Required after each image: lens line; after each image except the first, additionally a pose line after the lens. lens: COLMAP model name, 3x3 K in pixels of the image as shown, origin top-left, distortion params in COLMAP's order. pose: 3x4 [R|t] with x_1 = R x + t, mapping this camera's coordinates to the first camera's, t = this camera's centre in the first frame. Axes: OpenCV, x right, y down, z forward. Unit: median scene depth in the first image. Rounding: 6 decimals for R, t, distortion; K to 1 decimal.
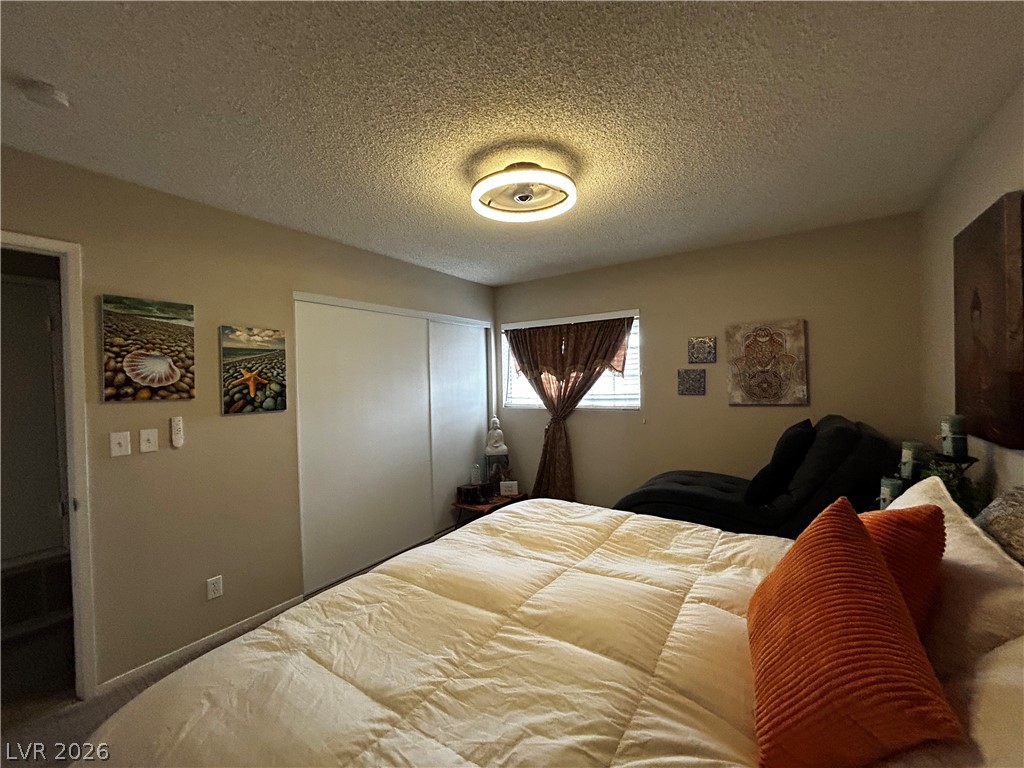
lens RADIAL K [[411.5, 0, 514.9], [0, 411.5, 389.1], [0, 0, 1]] dist [-0.000055, 0.000851]
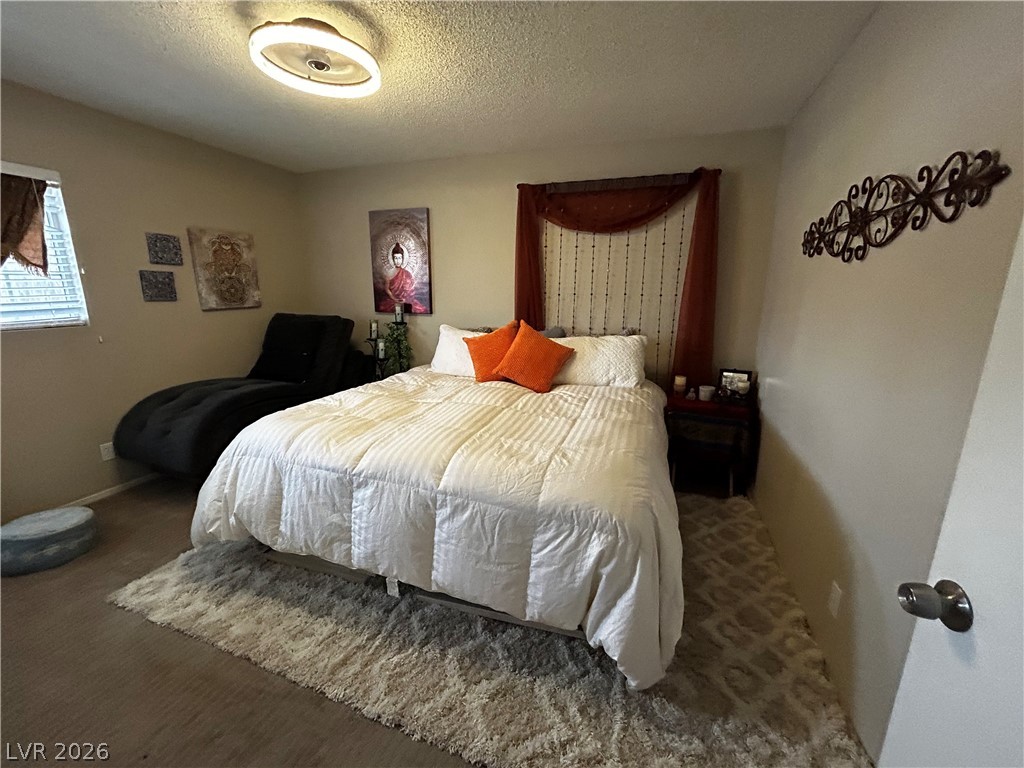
lens RADIAL K [[411.5, 0, 516.3], [0, 411.5, 386.8], [0, 0, 1]] dist [-0.000055, 0.000851]
pose [[-0.277519, -0.201370, 0.939379, -0.641091], [0.026479, 0.975812, 0.217003, 0.021725], [-0.960355, 0.085096, -0.265474, 0.522891]]
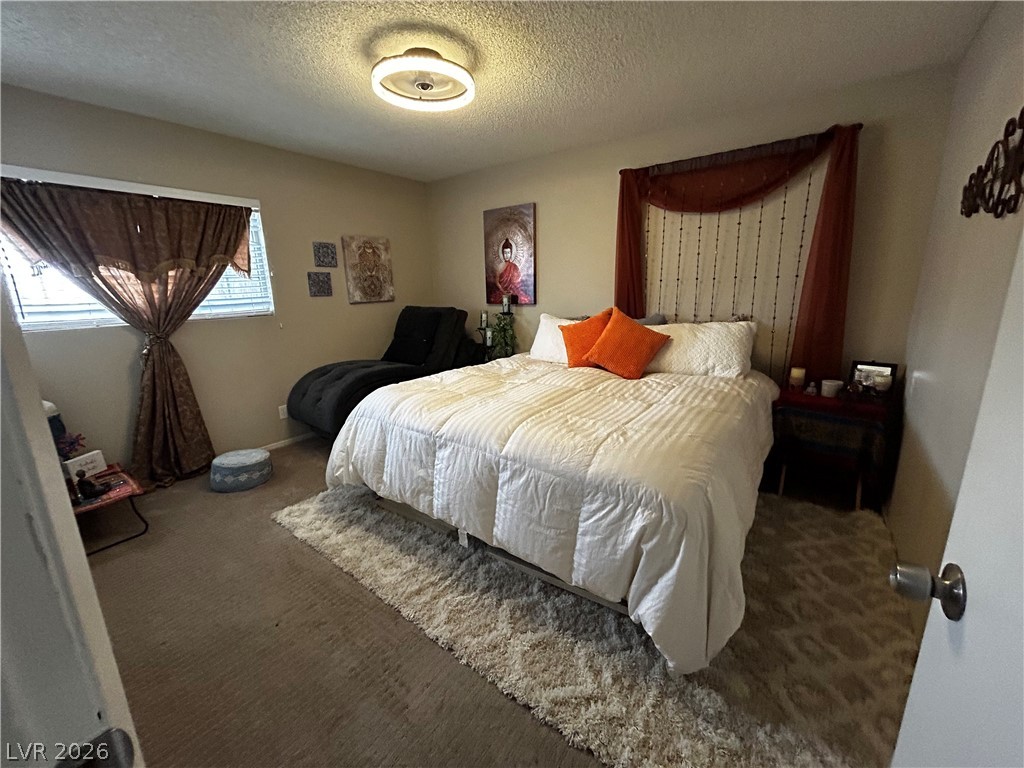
lens RADIAL K [[411.5, 0, 515.2], [0, 411.5, 386.3], [0, 0, 1]] dist [-0.000055, 0.000851]
pose [[0.026404, -0.213770, 0.976527, -0.687350], [0.051751, 0.975850, 0.212223, 0.042417], [-0.998311, 0.044933, 0.036829, 0.452295]]
